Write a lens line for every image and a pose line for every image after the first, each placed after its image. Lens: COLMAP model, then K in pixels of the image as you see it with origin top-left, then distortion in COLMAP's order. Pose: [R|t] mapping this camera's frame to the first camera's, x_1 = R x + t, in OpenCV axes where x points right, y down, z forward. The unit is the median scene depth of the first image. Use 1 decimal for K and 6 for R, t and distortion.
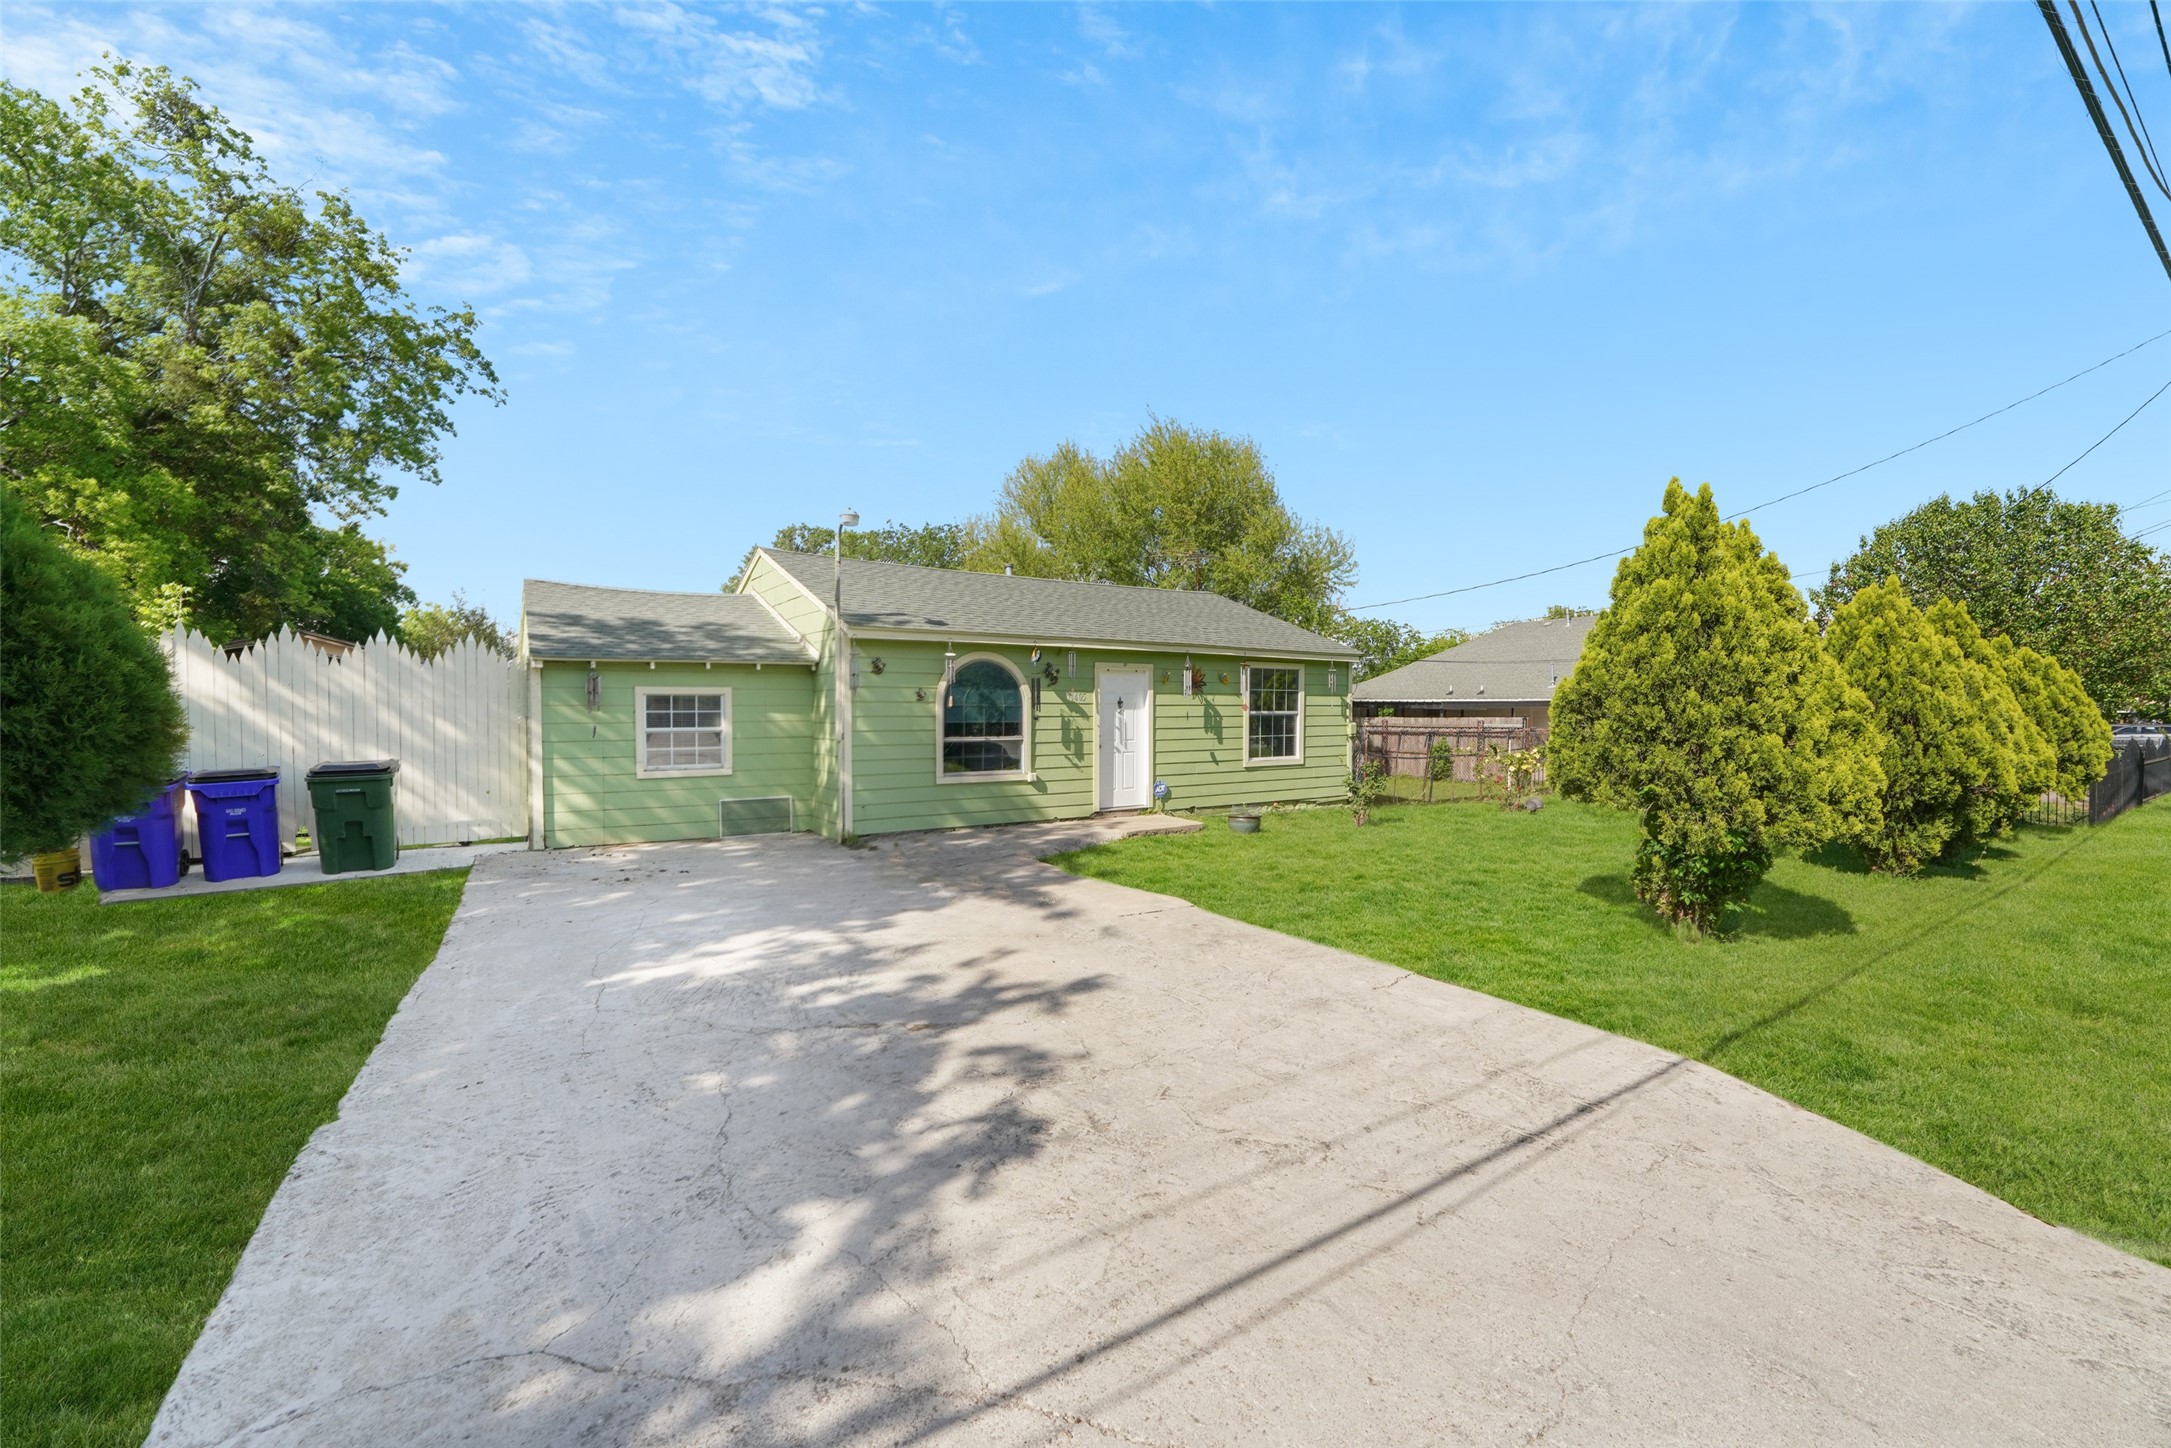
lens RADIAL K [[884.6, 0, 1085.5], [0, 884.6, 724.0], [0, 0, 1]] dist [-0.001160, -0.000099]
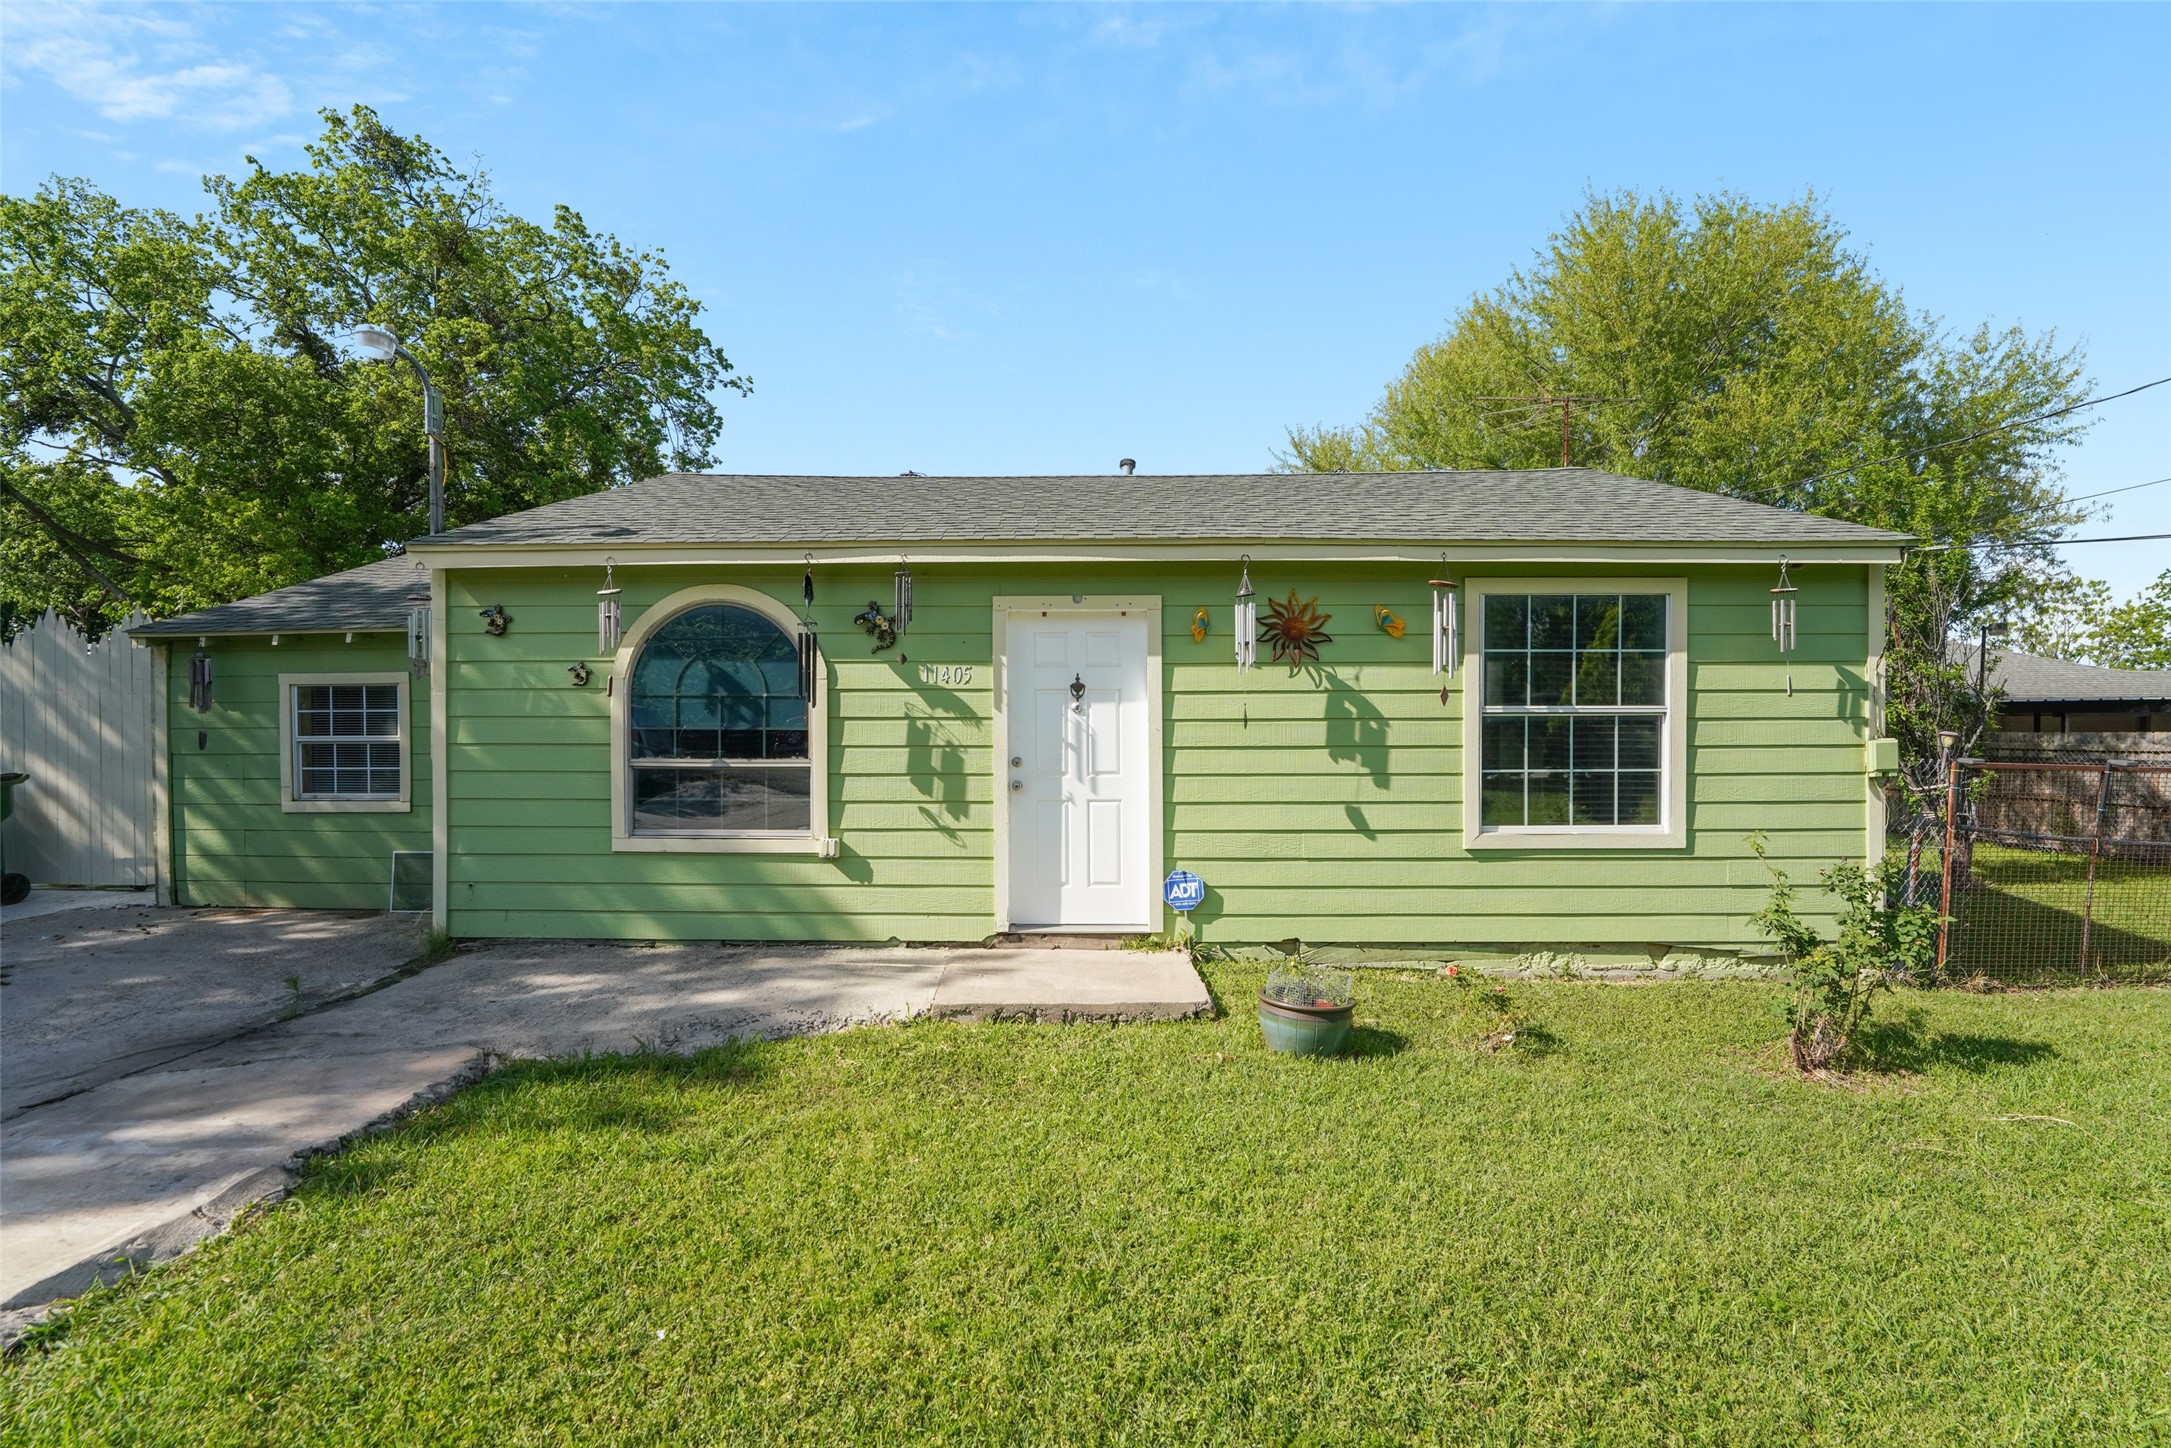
lens RADIAL K [[927.2, 0, 1085.5], [0, 927.2, 724.0], [0, 0, 1]] dist [-0.010631, -0.000092]
pose [[0.816104, -0.000827, -0.577904, 0.317887], [-0.007436, 0.999901, -0.011932, -0.000434], [0.577857, 0.014035, 0.816017, 0.645321]]
